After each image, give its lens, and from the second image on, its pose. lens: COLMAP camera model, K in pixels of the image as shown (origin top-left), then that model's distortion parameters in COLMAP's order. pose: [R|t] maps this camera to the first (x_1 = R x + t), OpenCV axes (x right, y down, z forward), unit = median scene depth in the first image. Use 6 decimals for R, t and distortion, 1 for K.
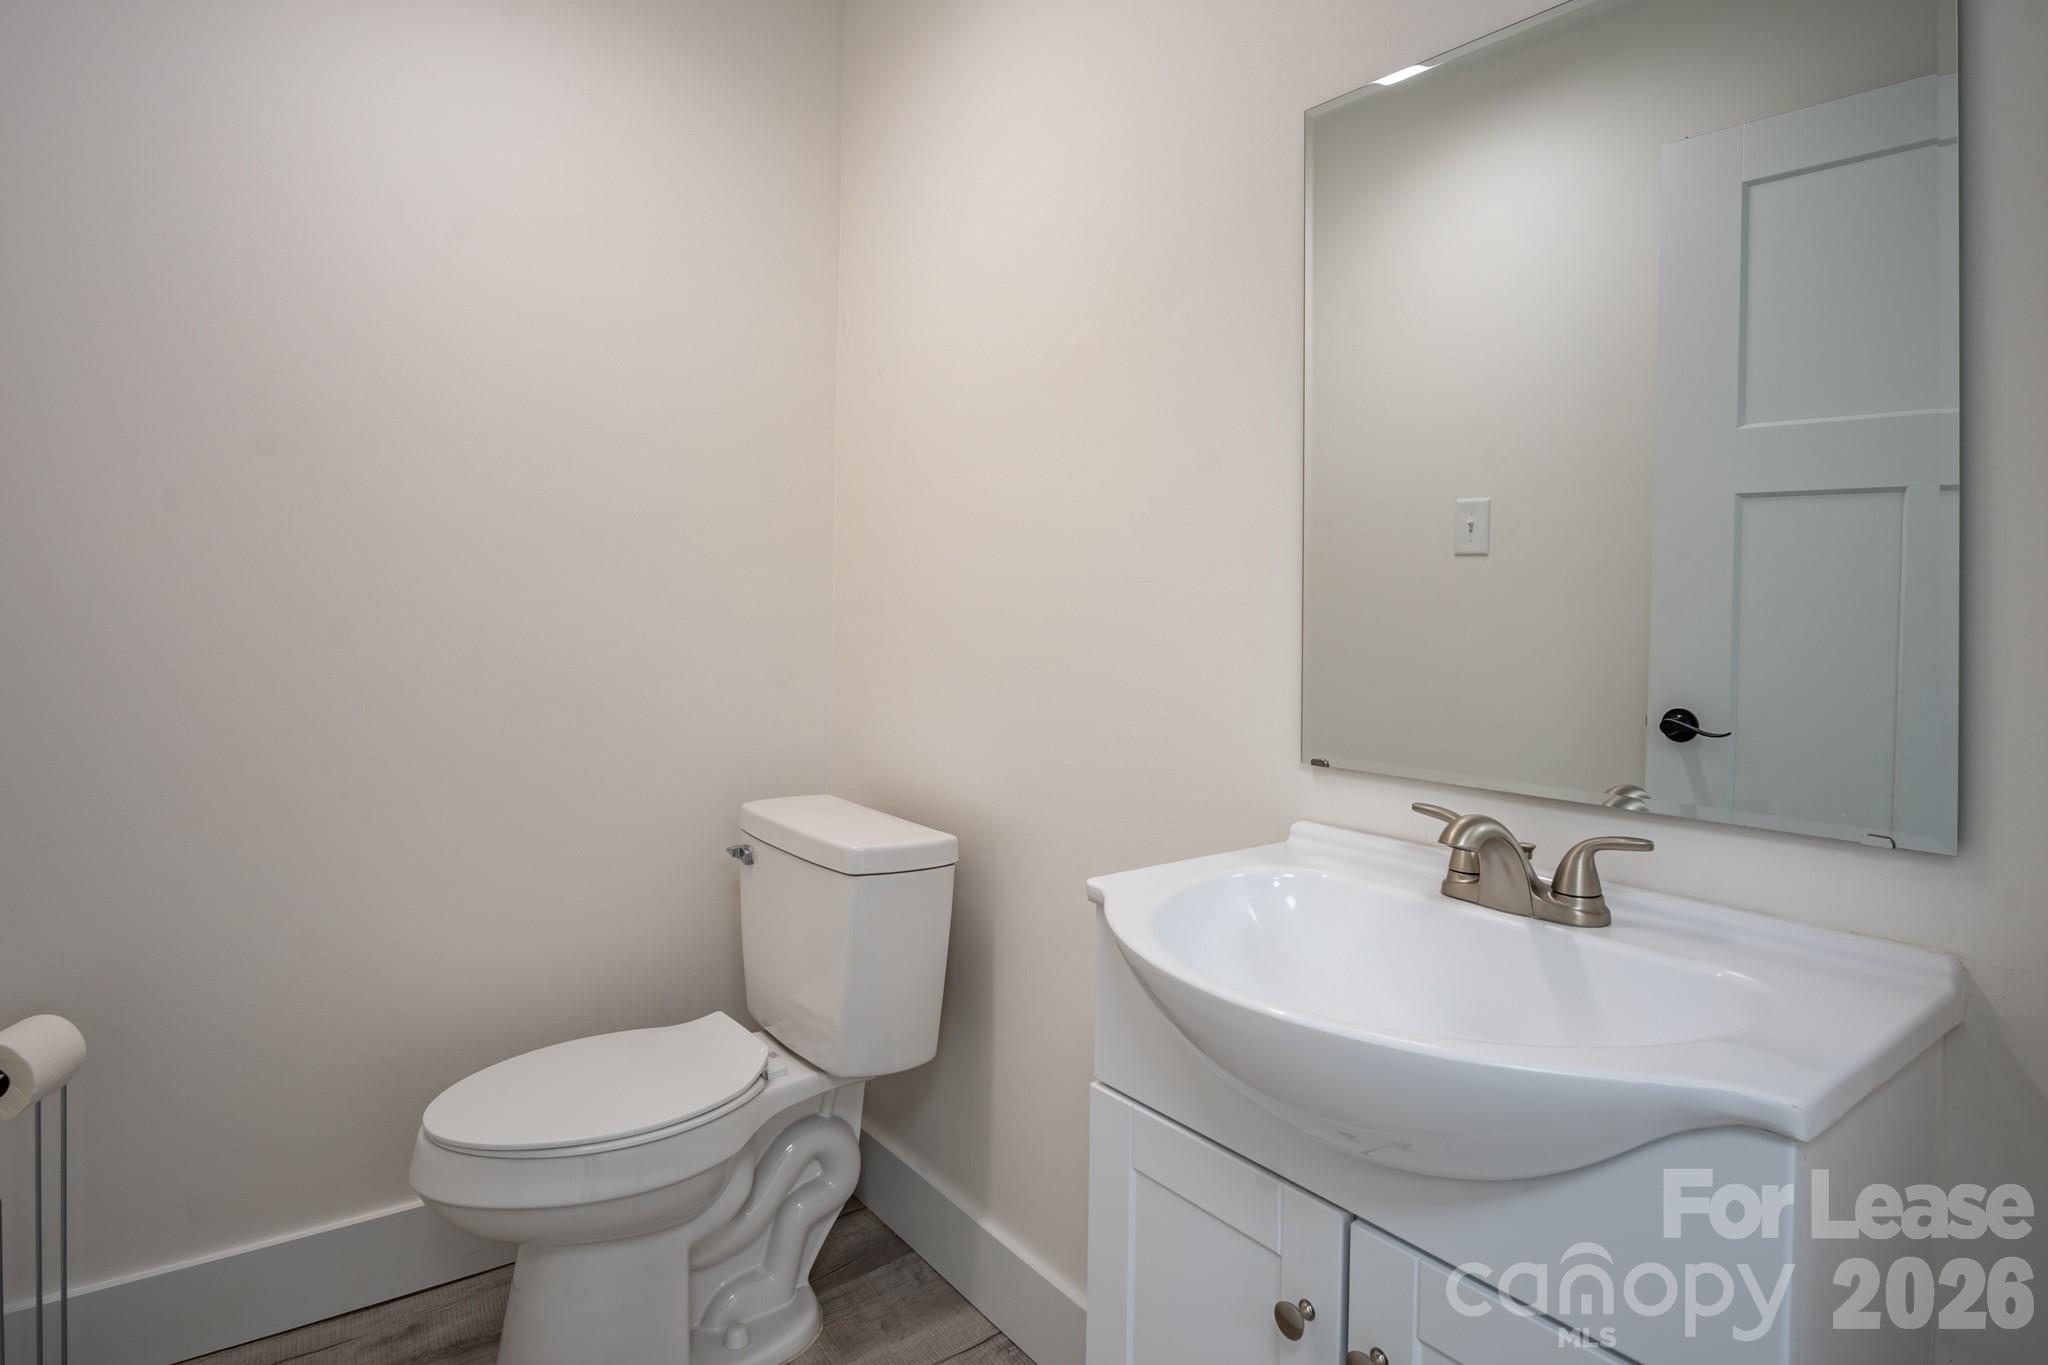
lens RADIAL K [[1105.4, 0, 1018.0], [0, 1105.4, 578.5], [0, 0, 1]] dist [-0.018434, 0.004674]
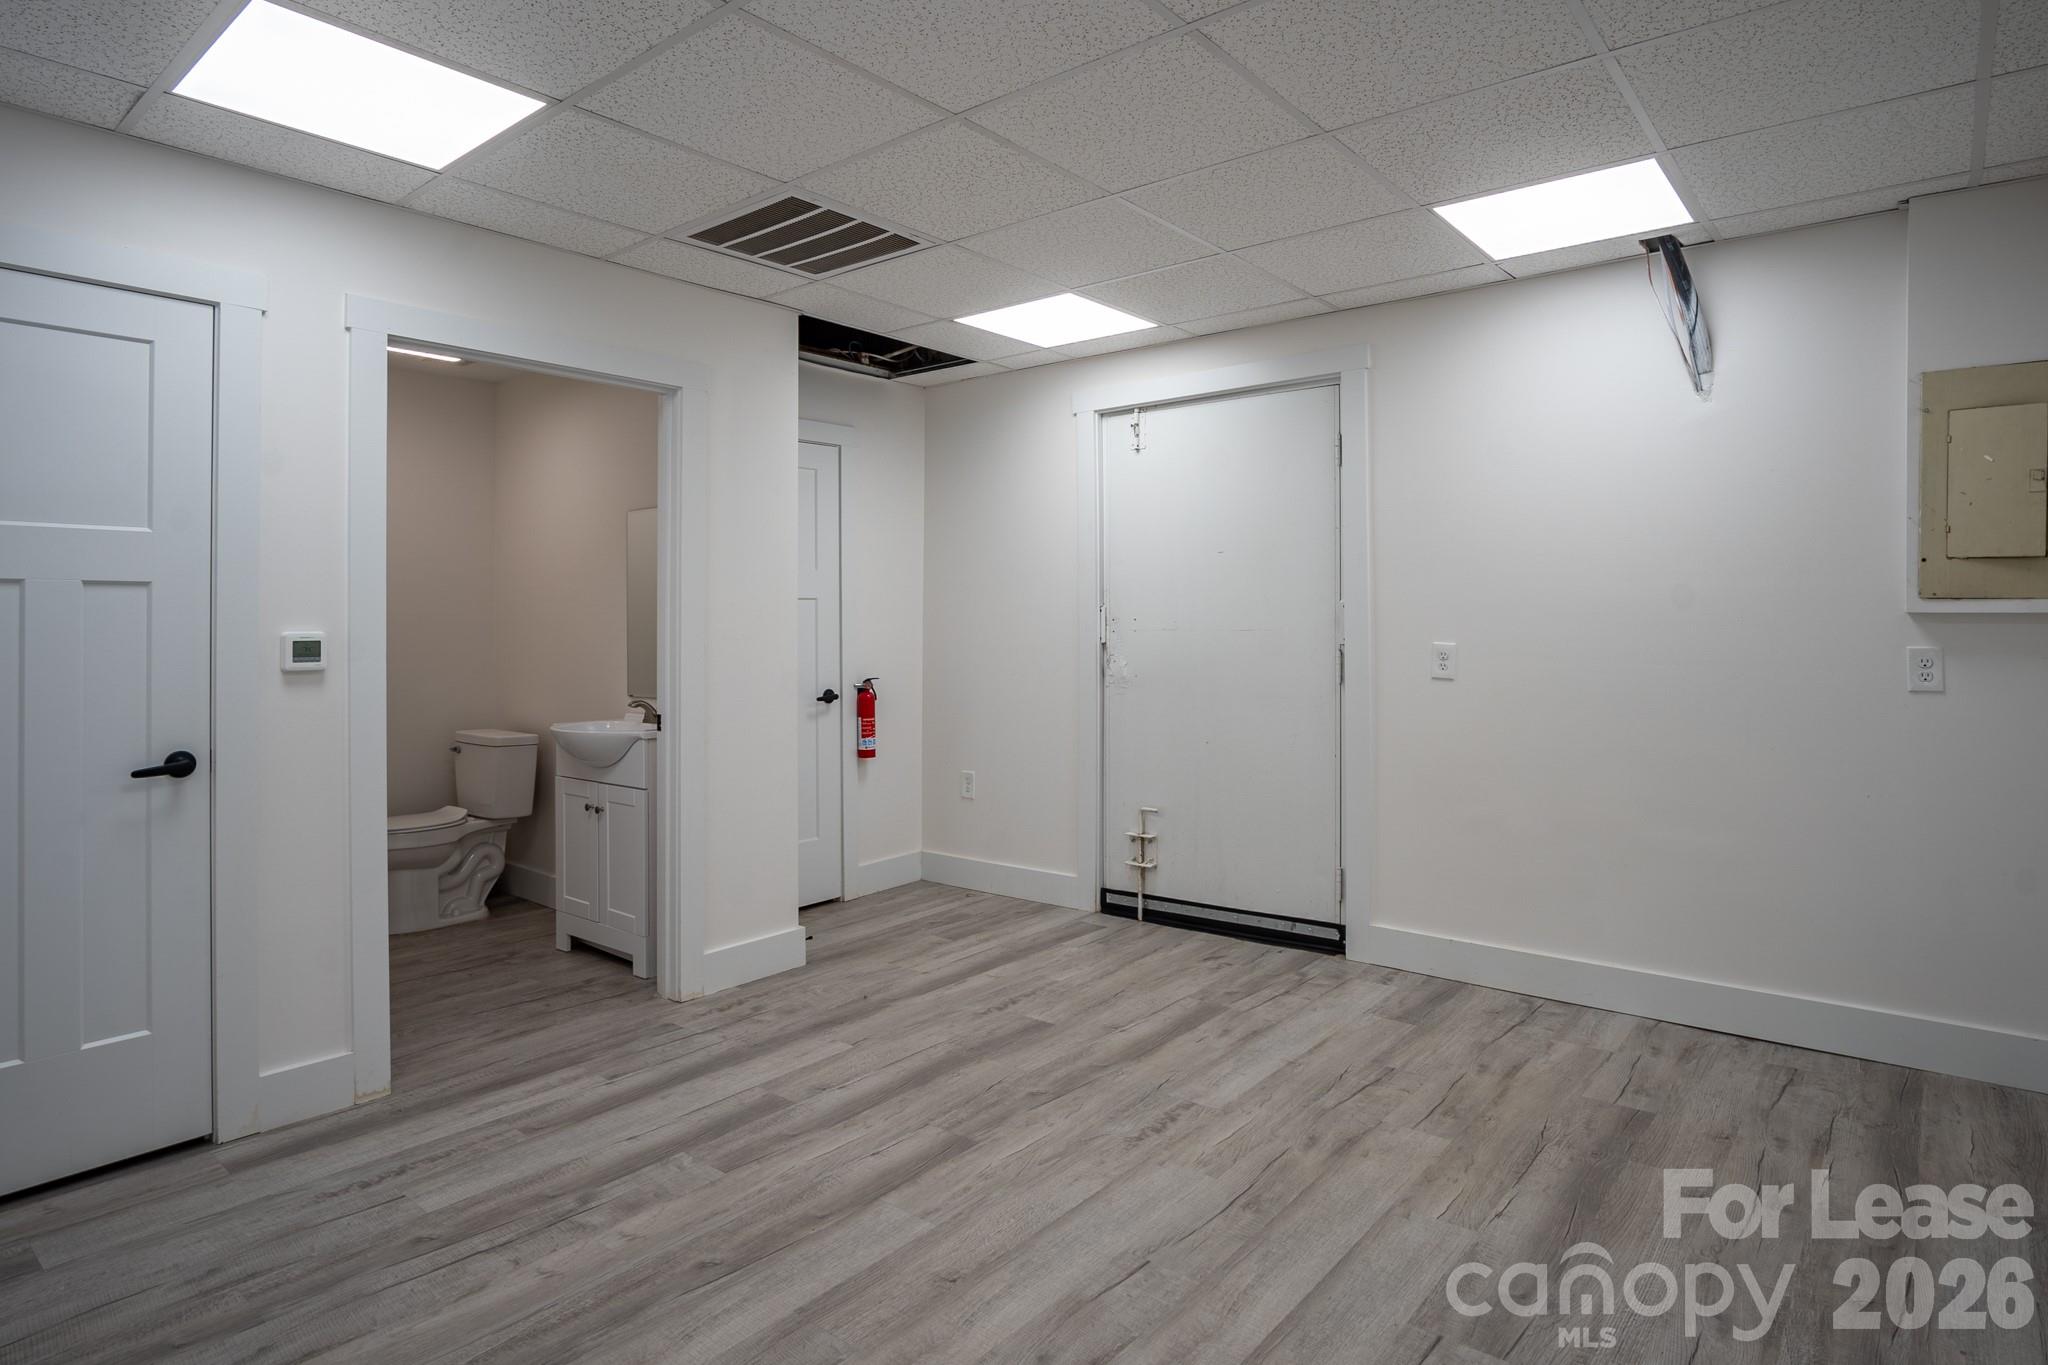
lens RADIAL K [[1123.8, 0, 1027.5], [0, 1123.8, 657.9], [0, 0, 1]] dist [-0.011270, 0.002069]
pose [[0.970492, -0.007645, 0.241014, 0.482928], [-0.000818, 0.999387, 0.034993, -0.063813], [-0.241133, -0.034157, 0.969891, -2.148316]]
